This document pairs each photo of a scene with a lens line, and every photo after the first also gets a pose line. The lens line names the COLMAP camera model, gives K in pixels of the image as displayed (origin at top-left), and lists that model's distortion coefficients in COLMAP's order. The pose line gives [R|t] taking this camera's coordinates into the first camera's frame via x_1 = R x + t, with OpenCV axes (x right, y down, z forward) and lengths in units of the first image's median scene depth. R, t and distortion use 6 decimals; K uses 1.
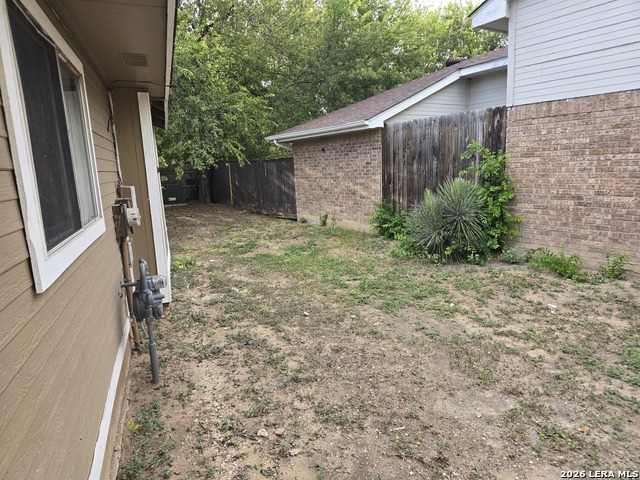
lens RADIAL K [[421.9, 0, 325.7], [0, 421.9, 244.4], [0, 0, 1]] dist [0.067977, -0.068127]
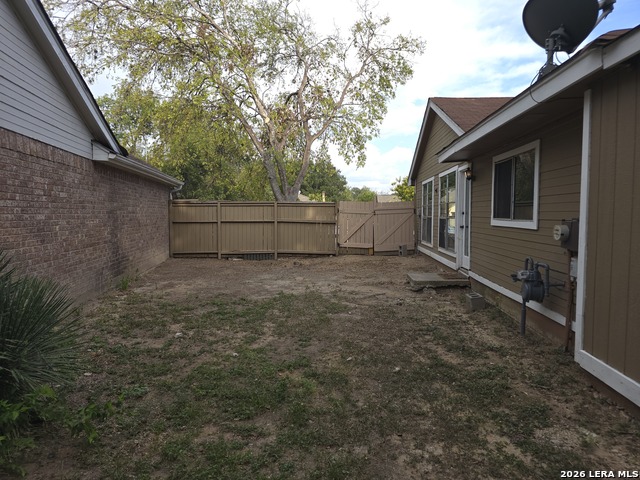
lens RADIAL K [[421.9, 0, 325.7], [0, 421.9, 244.4], [0, 0, 1]] dist [0.067977, -0.068127]
pose [[-0.911592, 0.010972, 0.410949, -0.291775], [0.111432, 0.968815, 0.221317, -0.303625], [-0.395705, 0.247544, -0.884387, 1.915678]]
